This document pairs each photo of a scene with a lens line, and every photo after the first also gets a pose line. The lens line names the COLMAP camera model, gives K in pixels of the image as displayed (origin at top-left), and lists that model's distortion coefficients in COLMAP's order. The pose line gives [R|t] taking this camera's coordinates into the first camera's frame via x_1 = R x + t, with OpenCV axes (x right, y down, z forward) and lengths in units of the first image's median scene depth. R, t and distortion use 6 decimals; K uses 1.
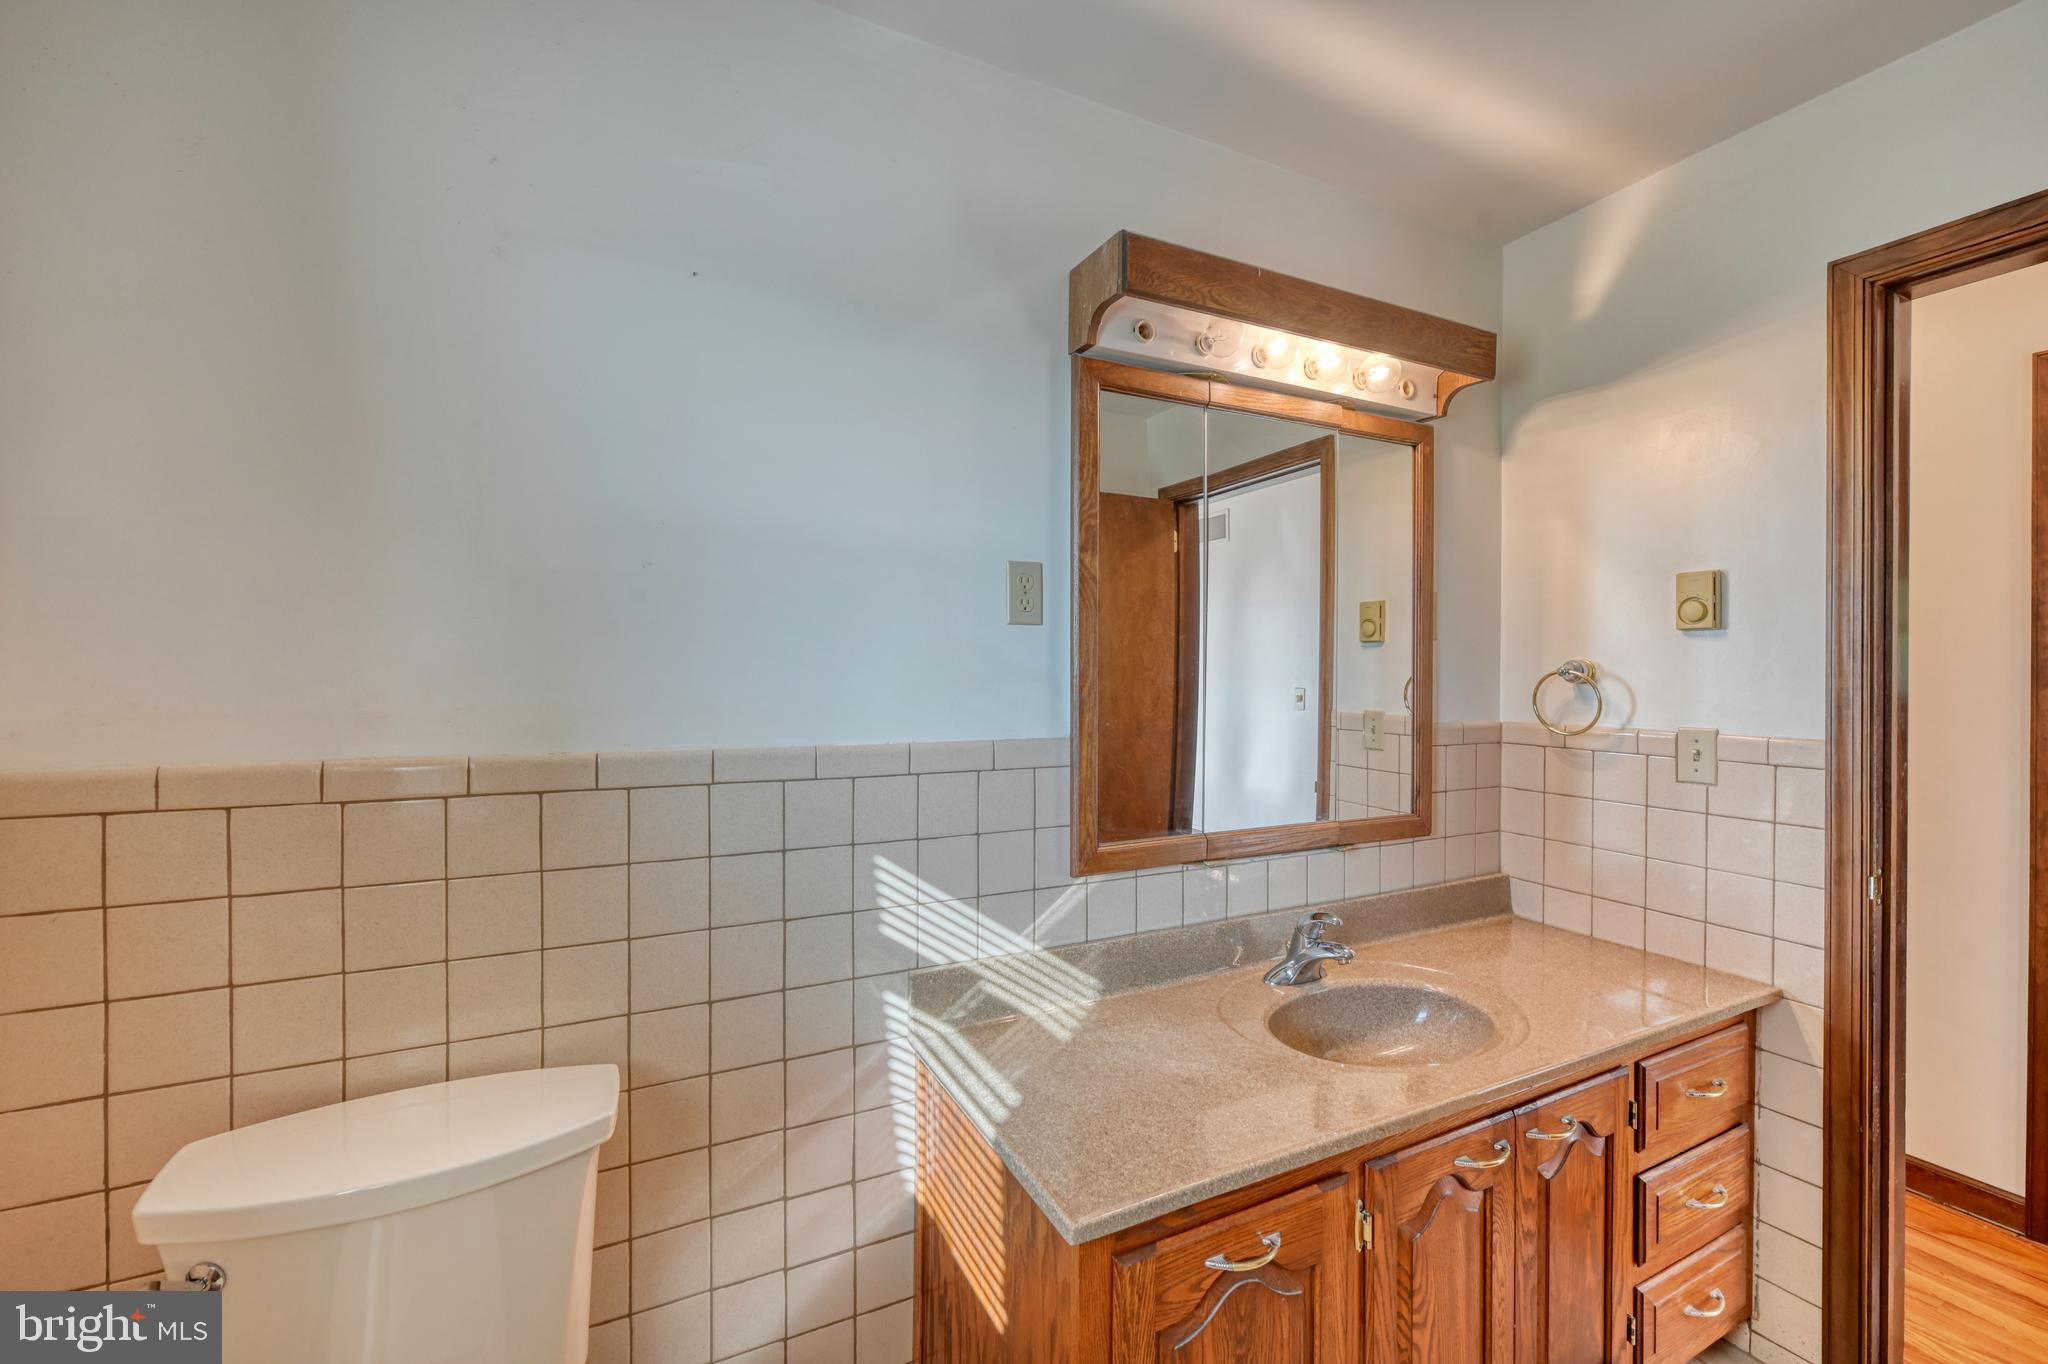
lens RADIAL K [[835.6, 0, 1015.3], [0, 835.6, 678.8], [0, 0, 1]] dist [0.017241, -0.000043]
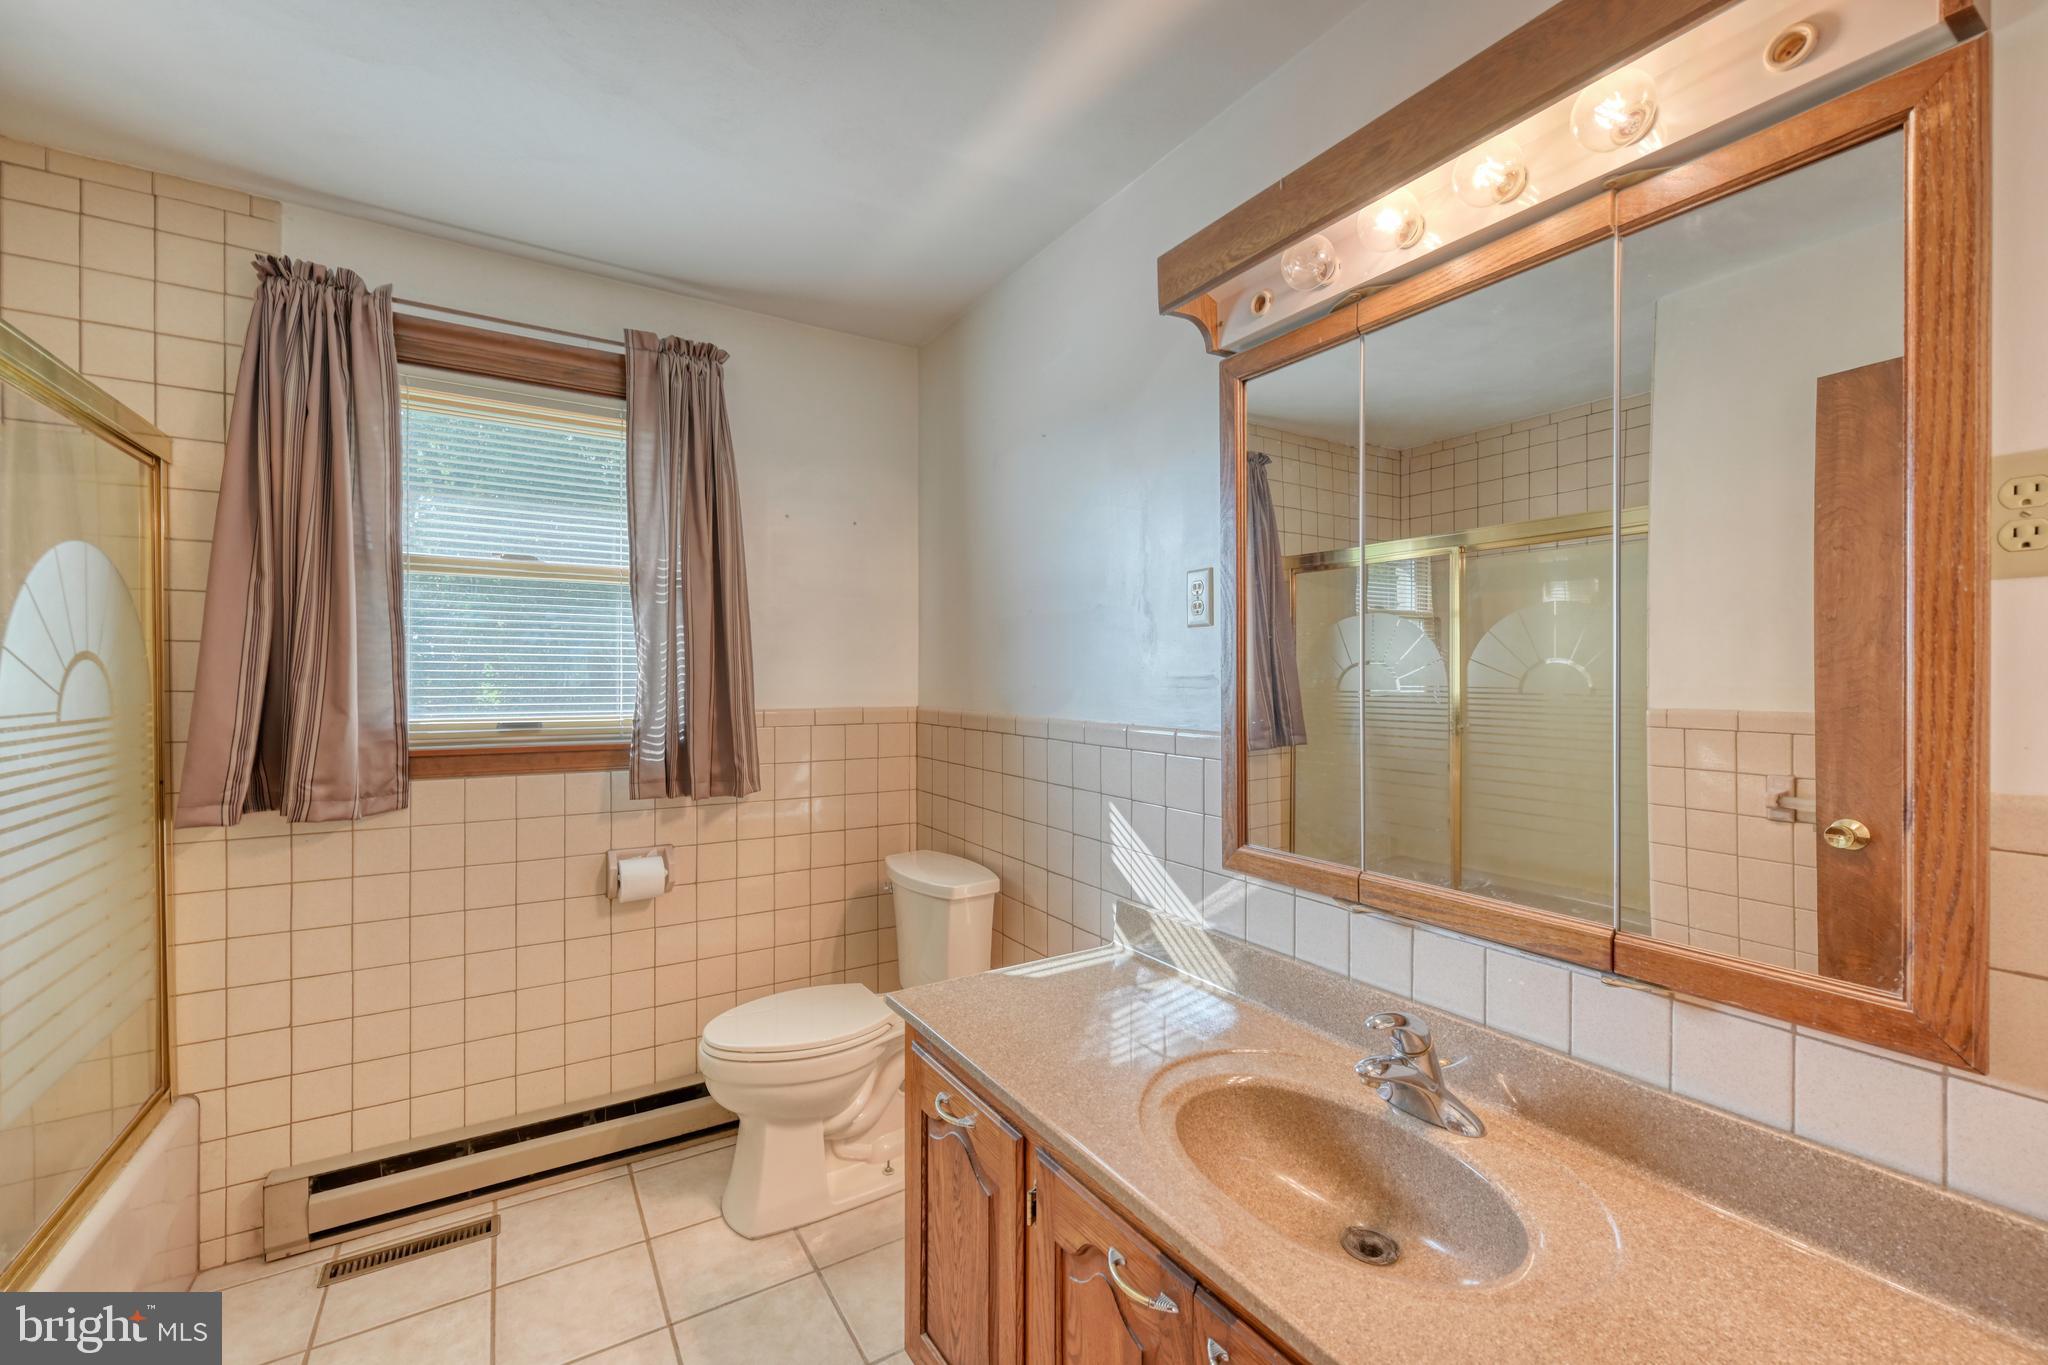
lens RADIAL K [[835.6, 0, 1015.3], [0, 835.6, 679.3], [0, 0, 1]] dist [0.017241, -0.000043]
pose [[0.083813, 0.002471, -0.996478, 1.159954], [-0.004340, 0.999988, 0.002115, 0.003443], [0.996472, 0.004147, 0.083823, 0.707299]]
